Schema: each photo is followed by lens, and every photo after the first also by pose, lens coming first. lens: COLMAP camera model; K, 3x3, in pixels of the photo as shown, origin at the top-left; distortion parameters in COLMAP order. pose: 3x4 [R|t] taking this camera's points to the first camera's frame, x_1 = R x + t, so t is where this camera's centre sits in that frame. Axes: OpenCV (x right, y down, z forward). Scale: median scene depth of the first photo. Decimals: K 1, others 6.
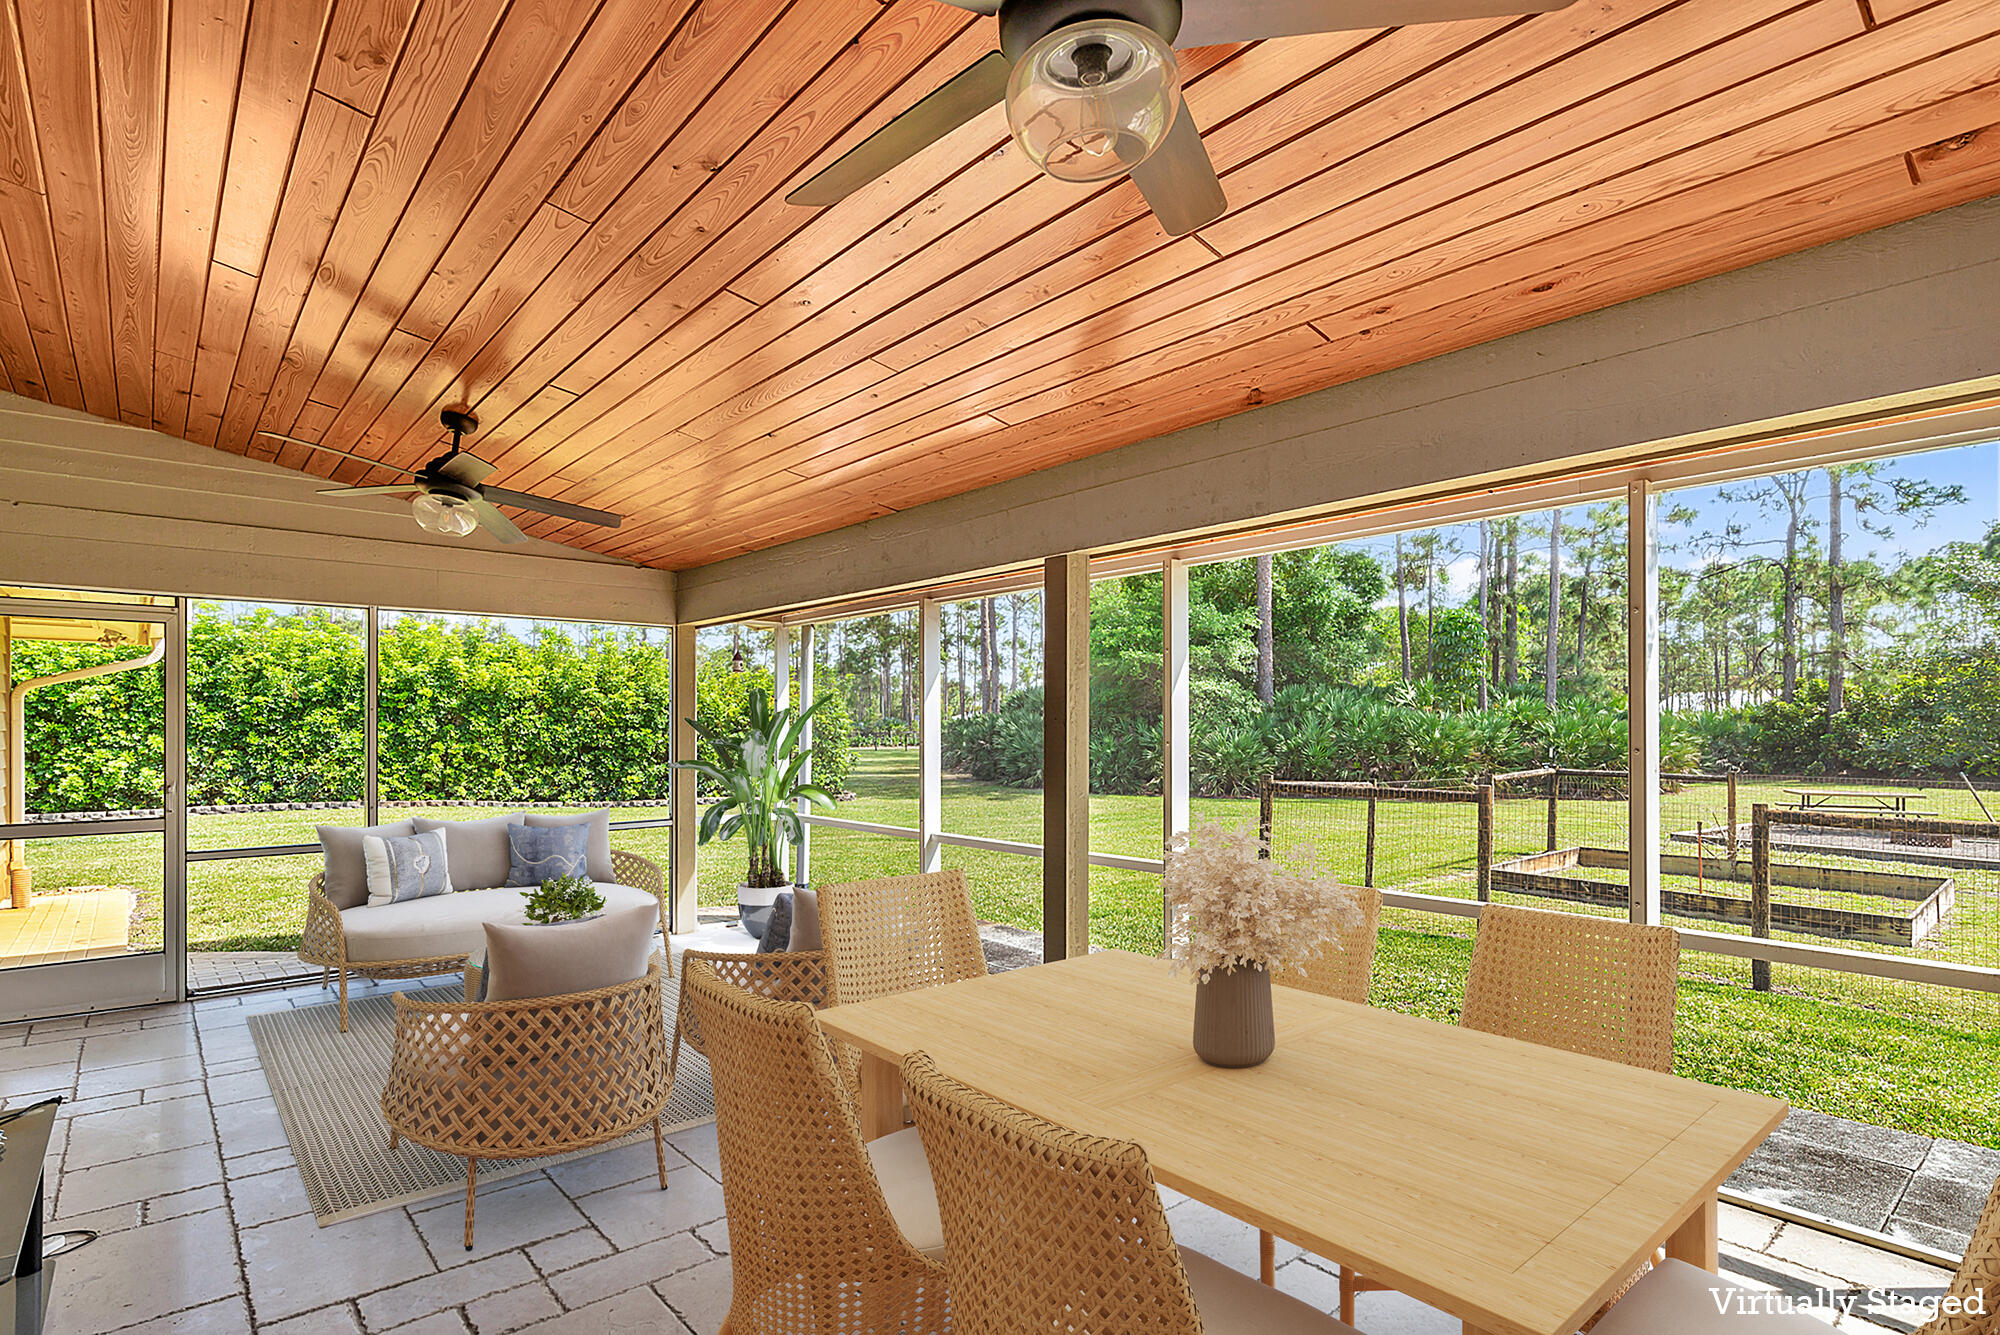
lens RADIAL K [[1036.8, 0, 1000.0], [0, 1036.8, 667.5], [0, 0, 1]] dist [0.001253, 0.000124]
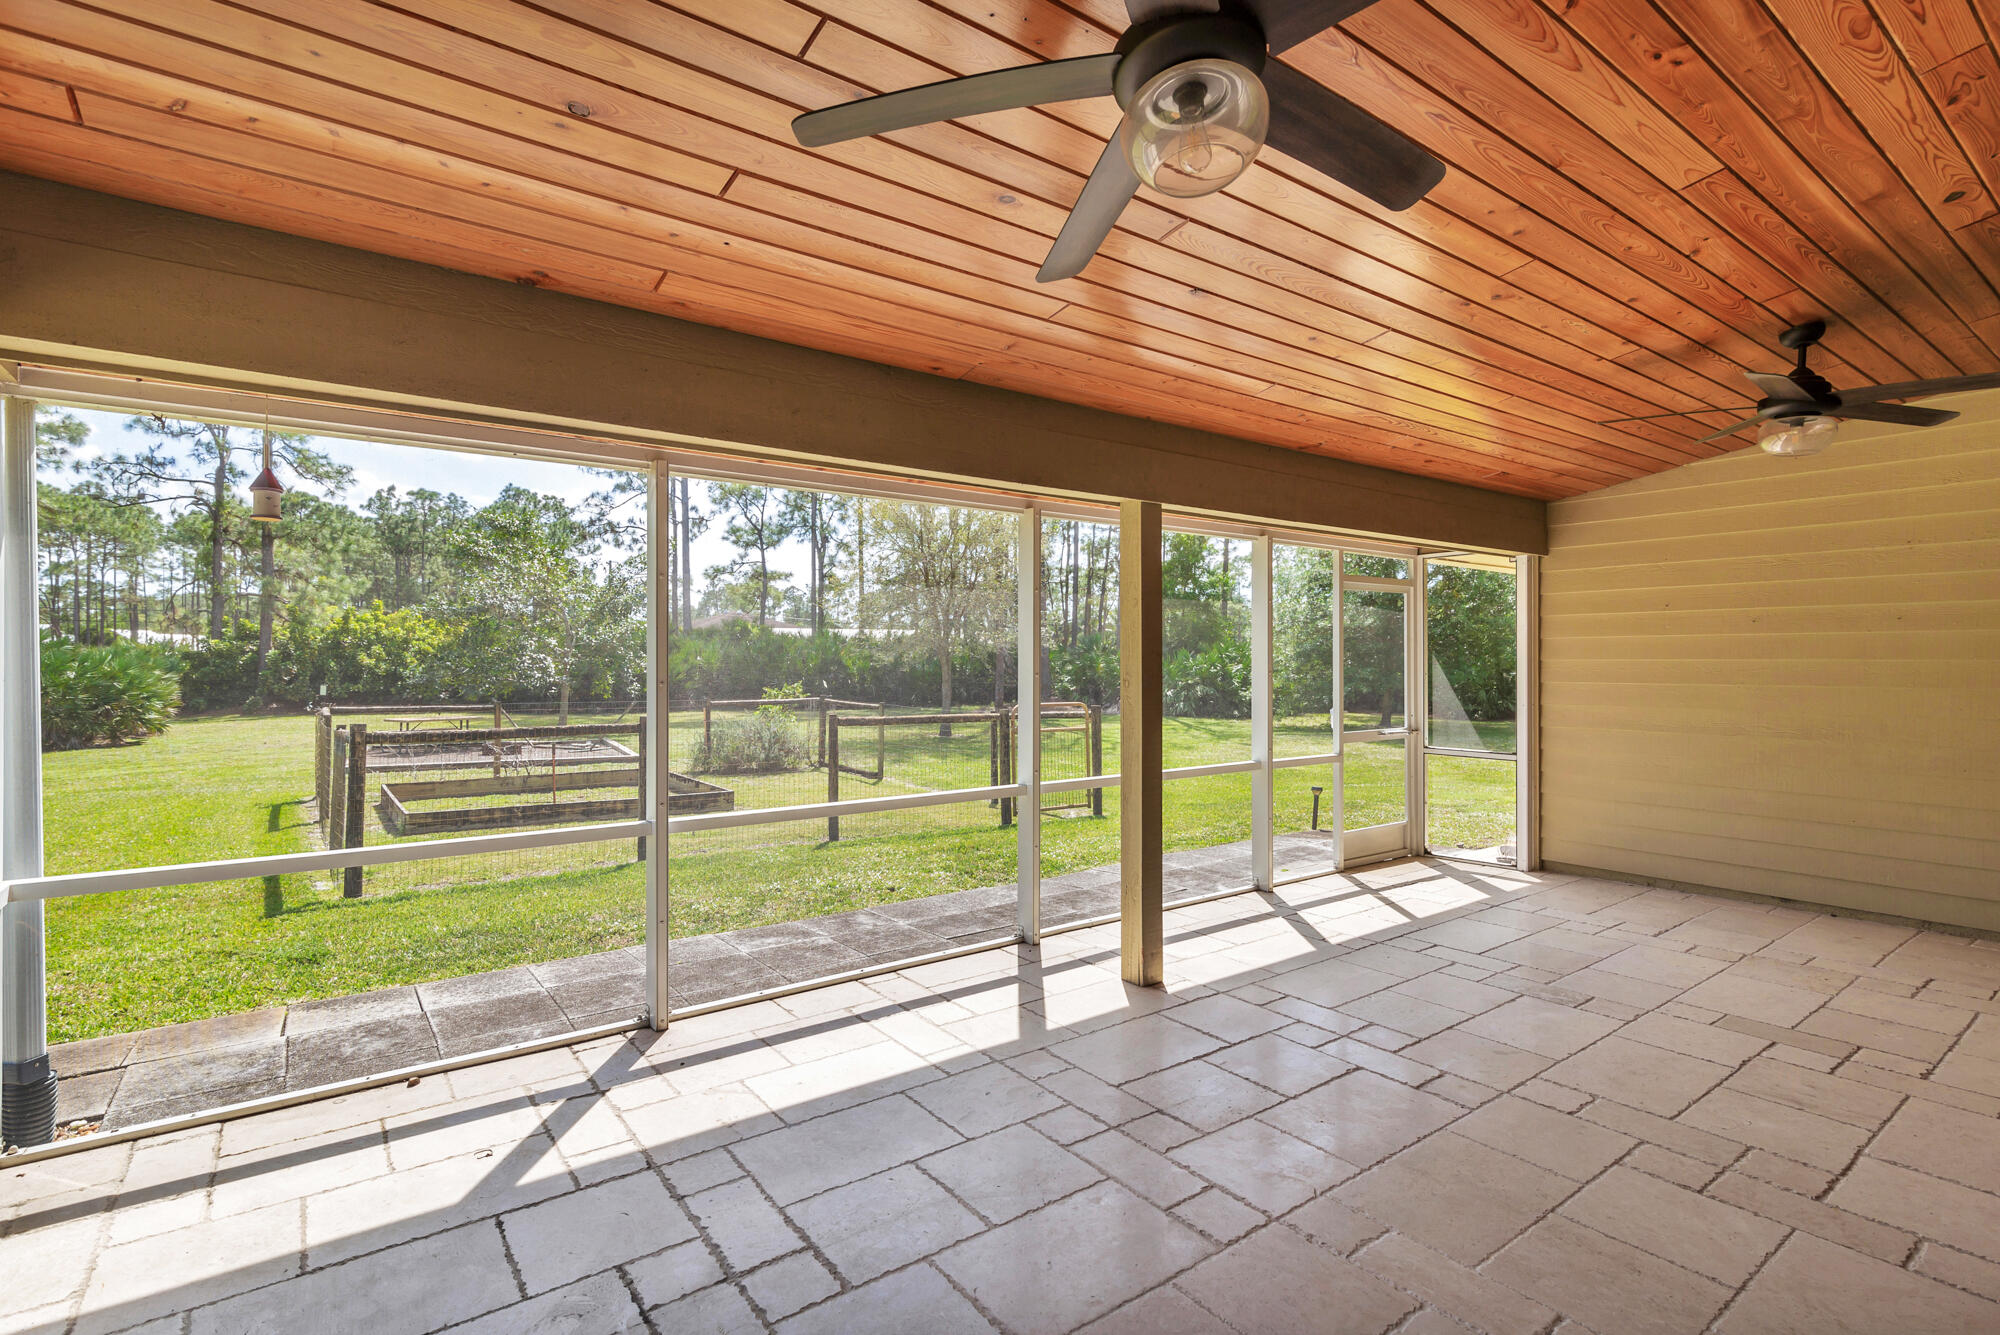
lens RADIAL K [[928.1, 0, 1000.0], [0, 928.1, 667.5], [0, 0, 1]] dist [0.001955, 0.000499]
pose [[0.064860, -0.007711, 0.997865, -0.224517], [-0.053574, 0.998501, 0.011198, 0.013645], [-0.996455, -0.054186, 0.064350, 0.267522]]
